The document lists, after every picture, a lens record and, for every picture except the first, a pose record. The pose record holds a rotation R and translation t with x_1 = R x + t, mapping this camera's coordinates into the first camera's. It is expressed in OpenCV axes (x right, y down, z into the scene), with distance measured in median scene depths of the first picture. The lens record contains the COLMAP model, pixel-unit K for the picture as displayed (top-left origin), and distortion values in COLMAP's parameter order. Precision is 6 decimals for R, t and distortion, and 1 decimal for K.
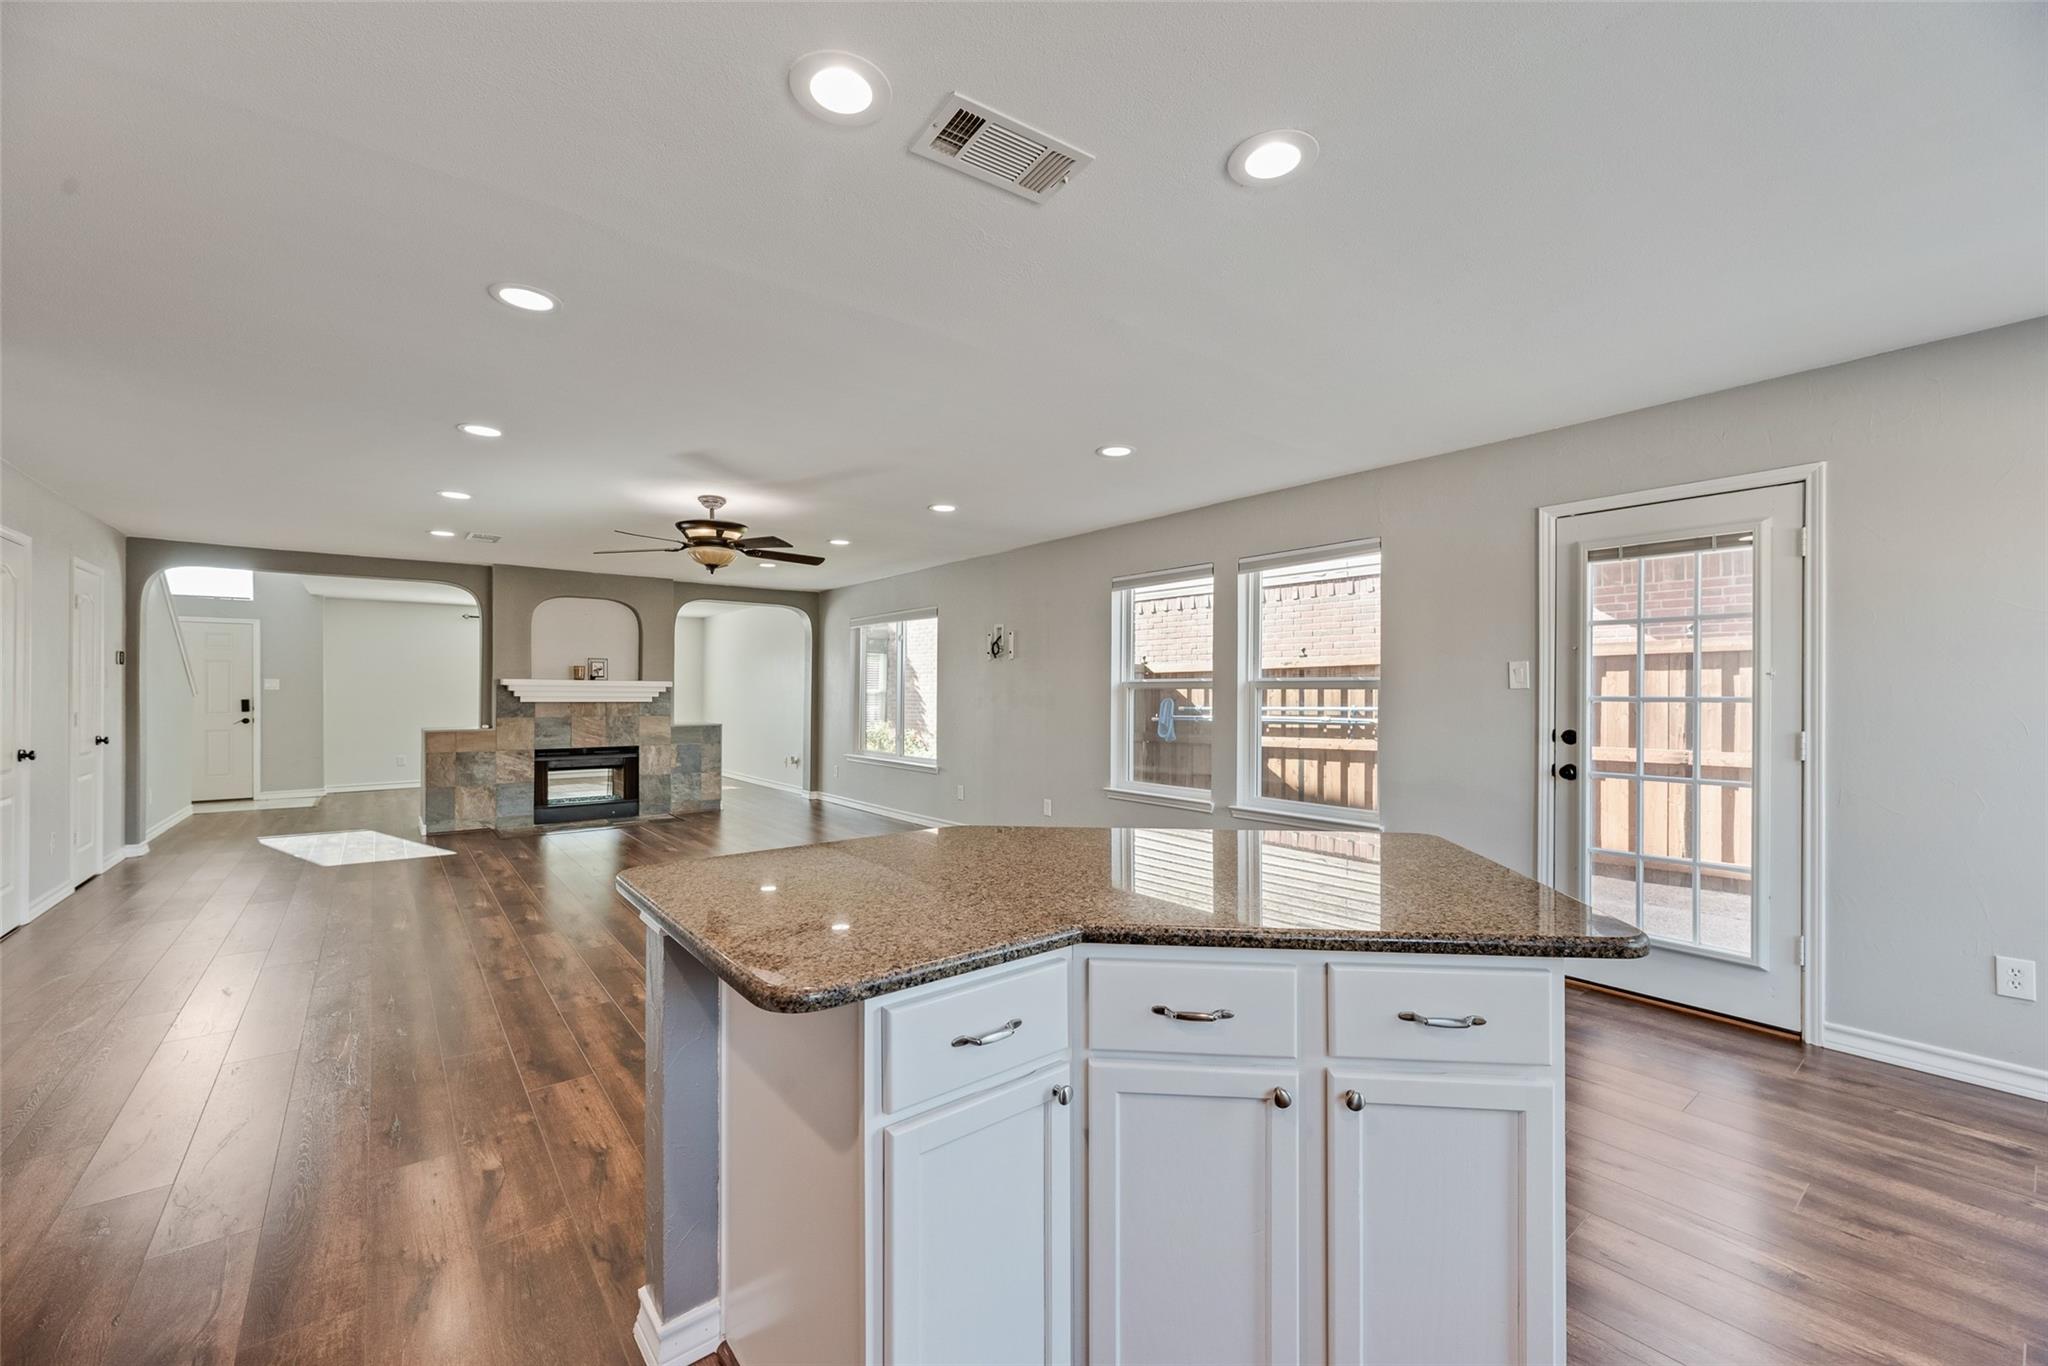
lens RADIAL K [[831.2, 0, 1029.5], [0, 831.2, 692.9], [0, 0, 1]] dist [0.010476, -0.000609]
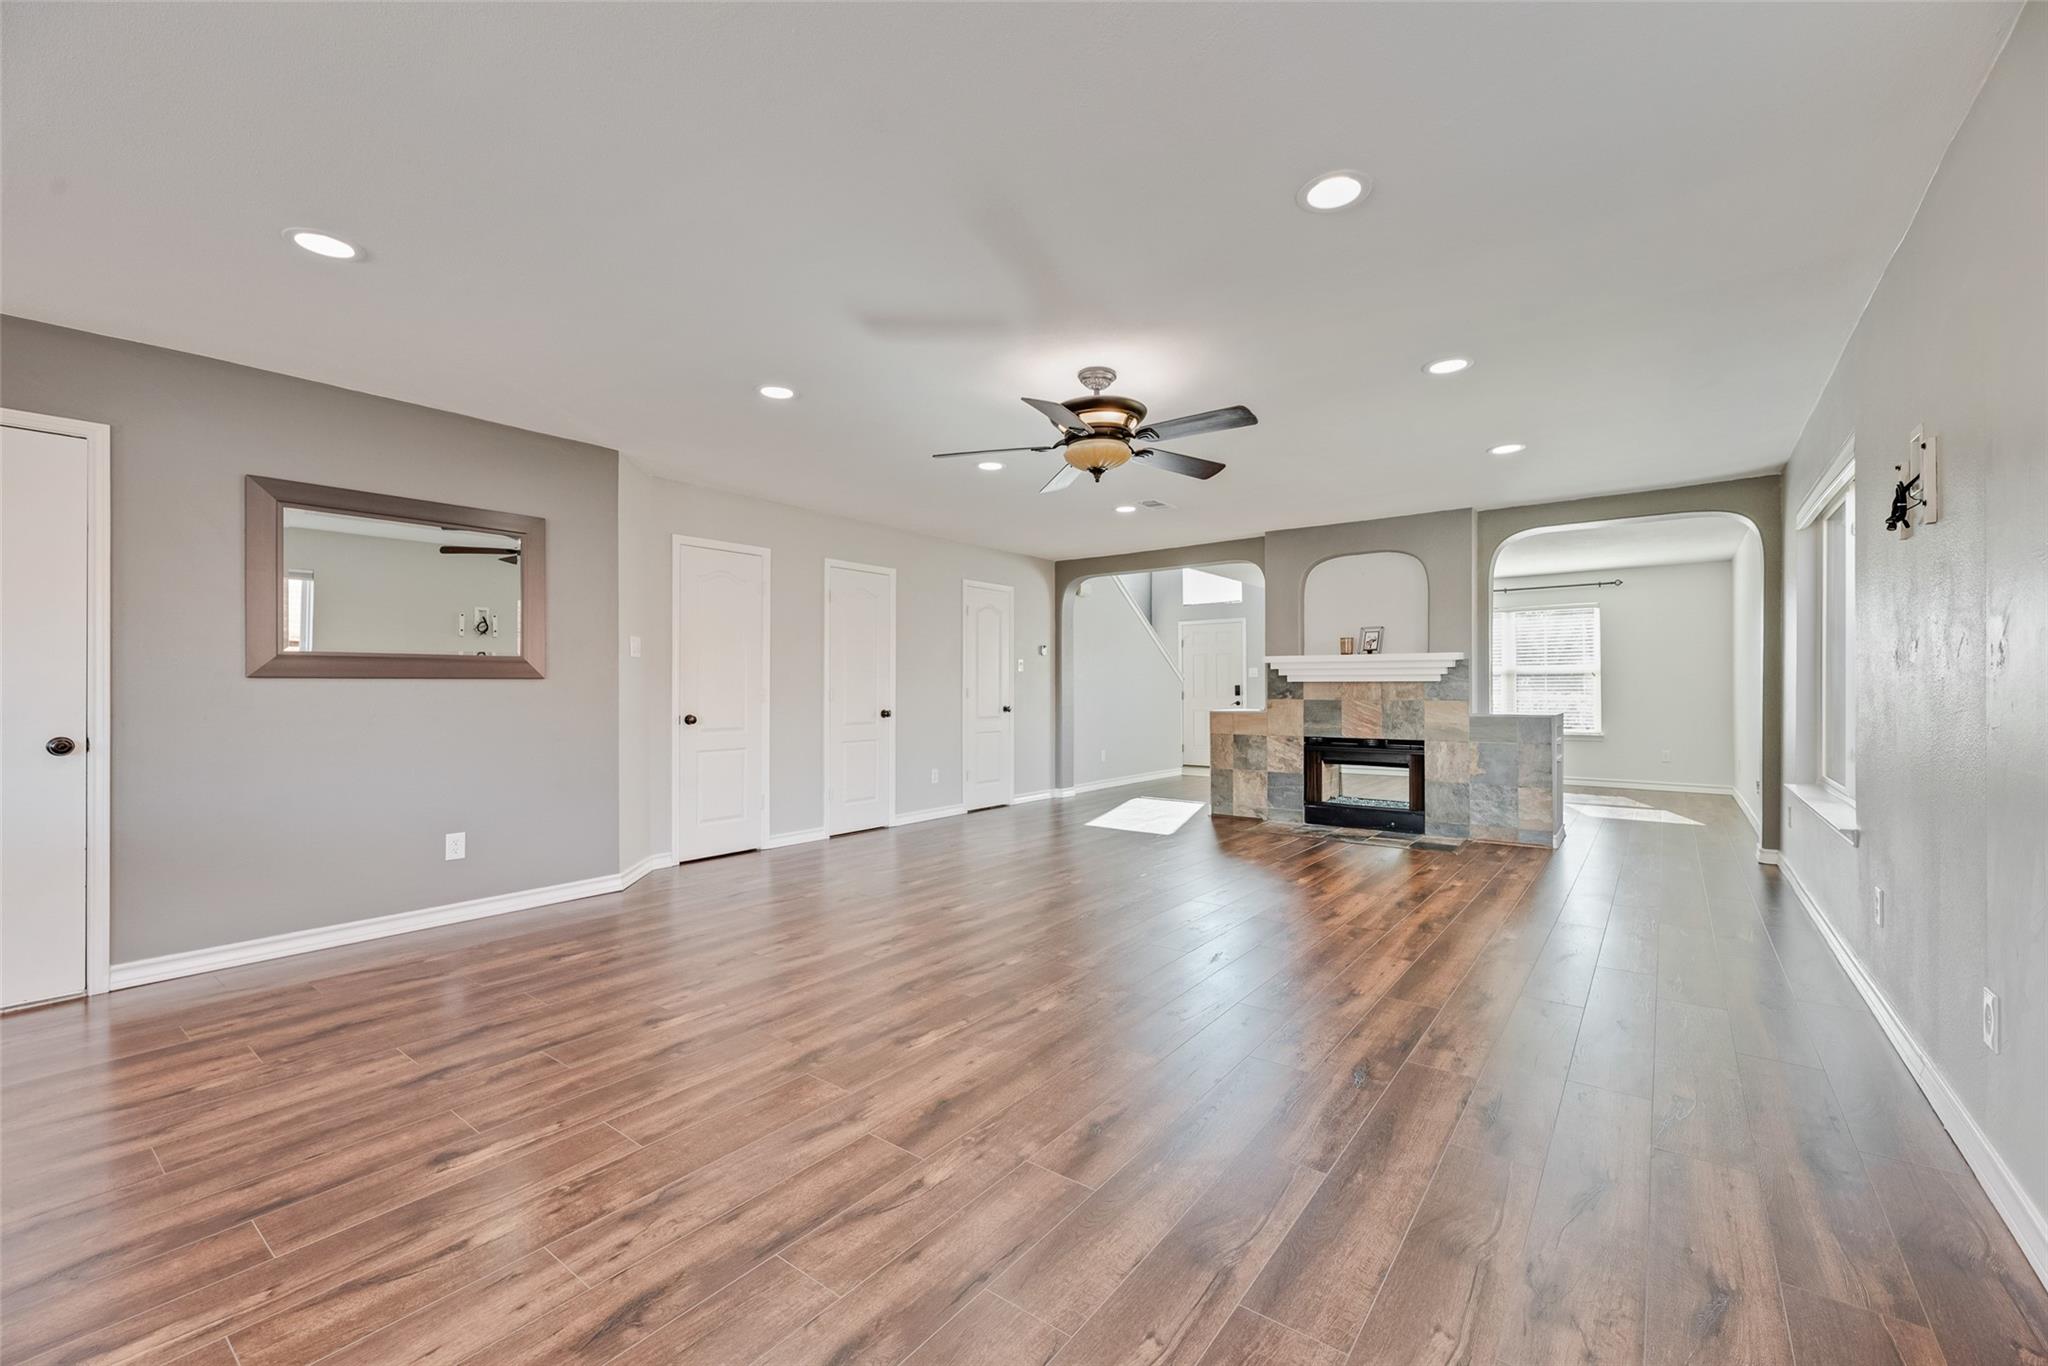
lens RADIAL K [[831.2, 0, 1013.1], [0, 831.2, 689.9], [0, 0, 1]] dist [0.010476, -0.000609]
pose [[0.233390, -0.004797, -0.972371, 0.179016], [0.003855, 0.999985, -0.004008, 0.021828], [0.972376, -0.002813, 0.233405, 0.503111]]
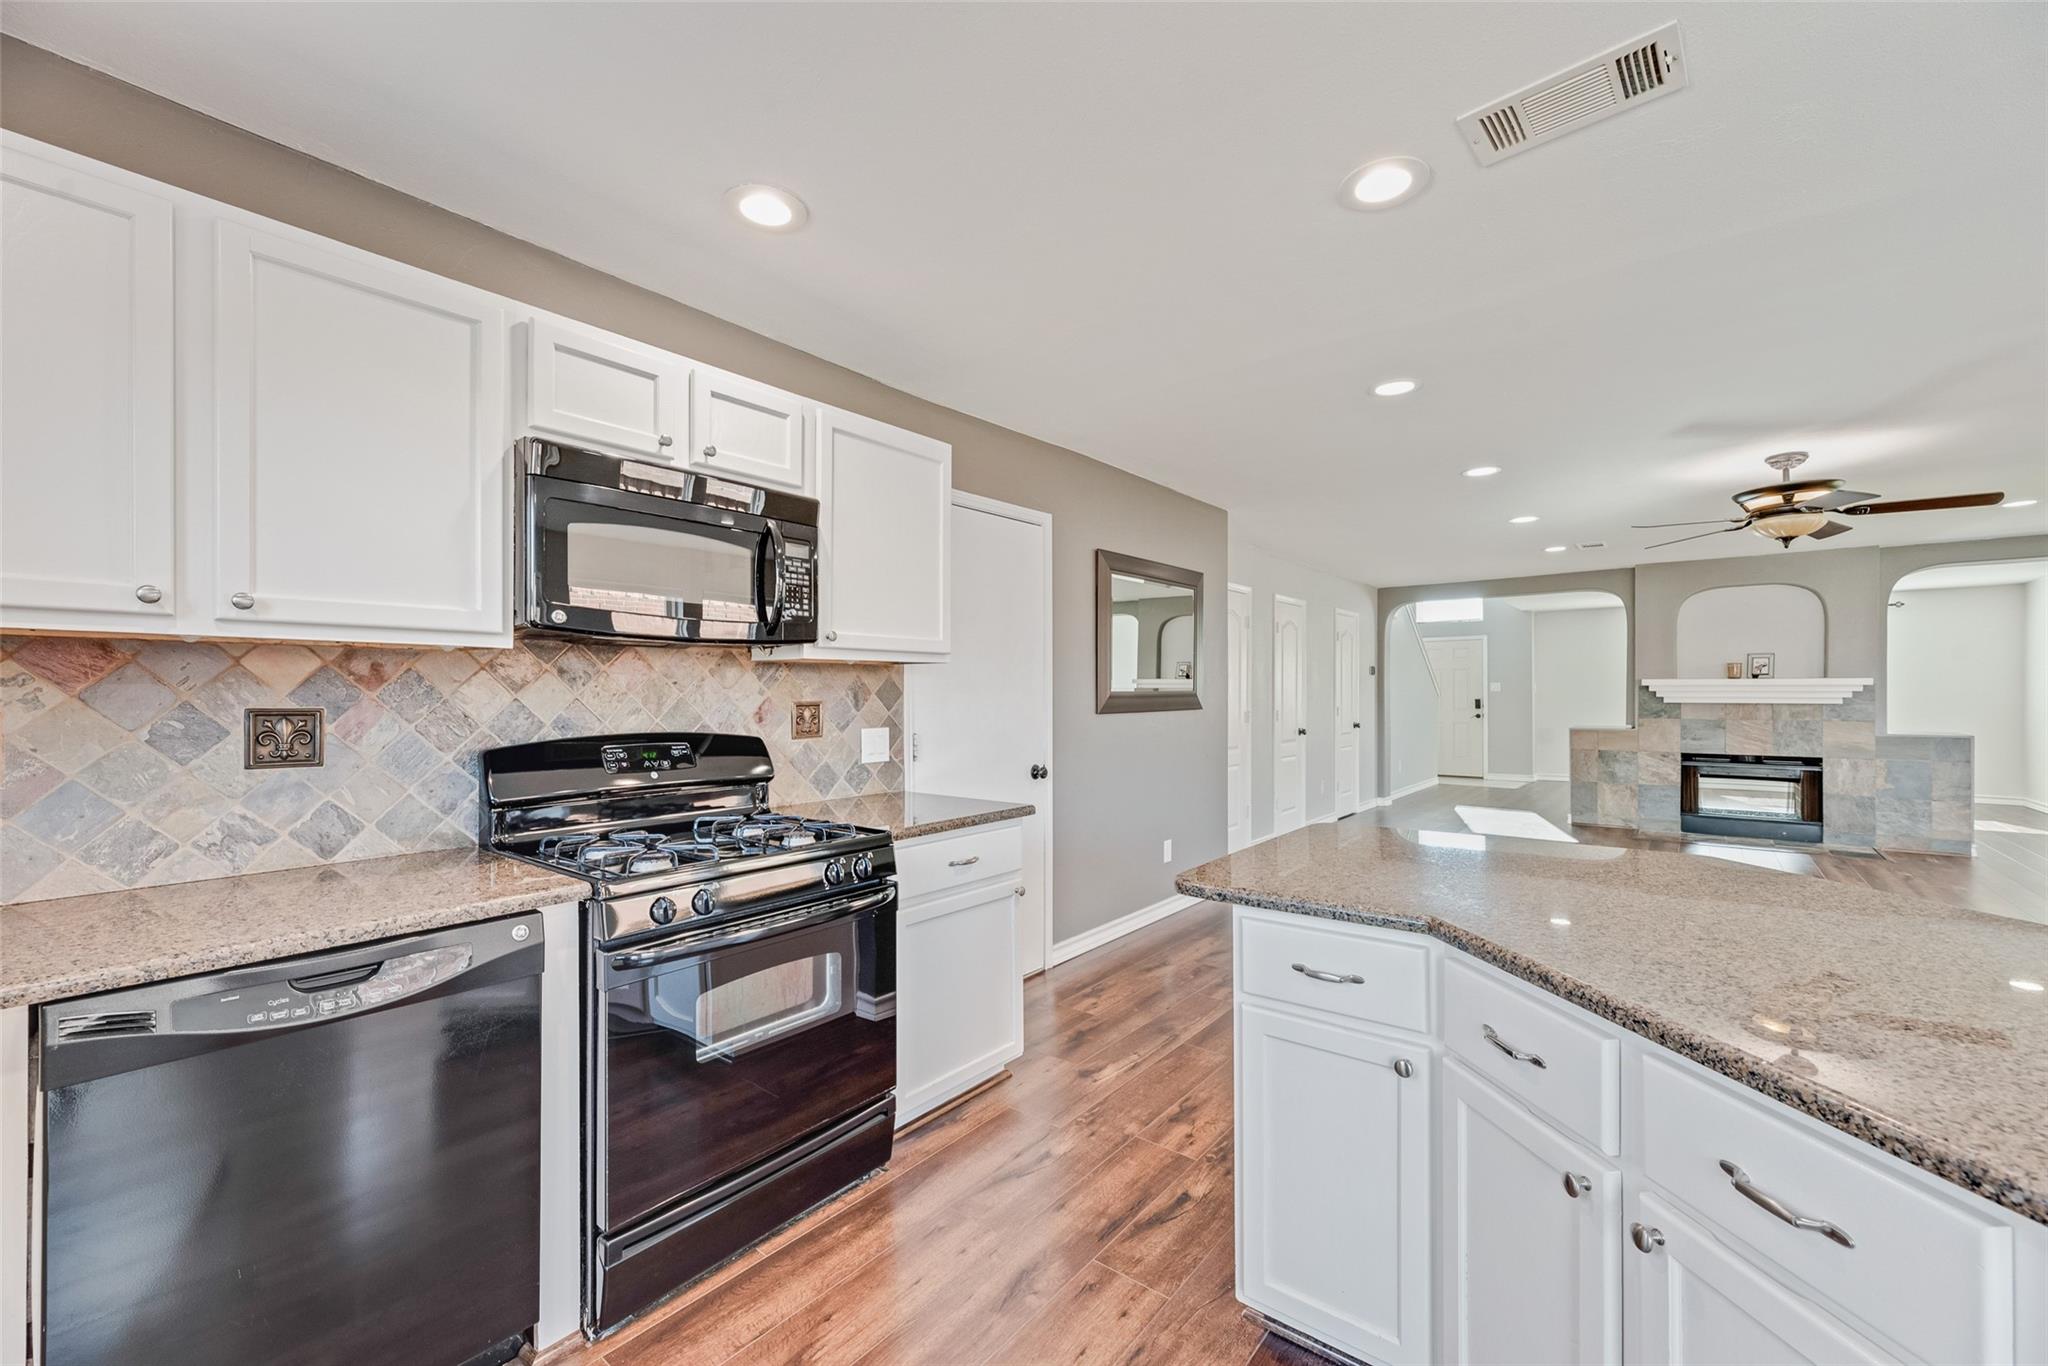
lens RADIAL K [[831.2, 0, 1017.0], [0, 831.2, 696.9], [0, 0, 1]] dist [0.010476, -0.000609]
pose [[0.225027, 0.000532, -0.974352, 0.166871], [0.003563, 0.999993, 0.001368, 0.000214], [0.974346, -0.003779, 0.225024, 0.046297]]
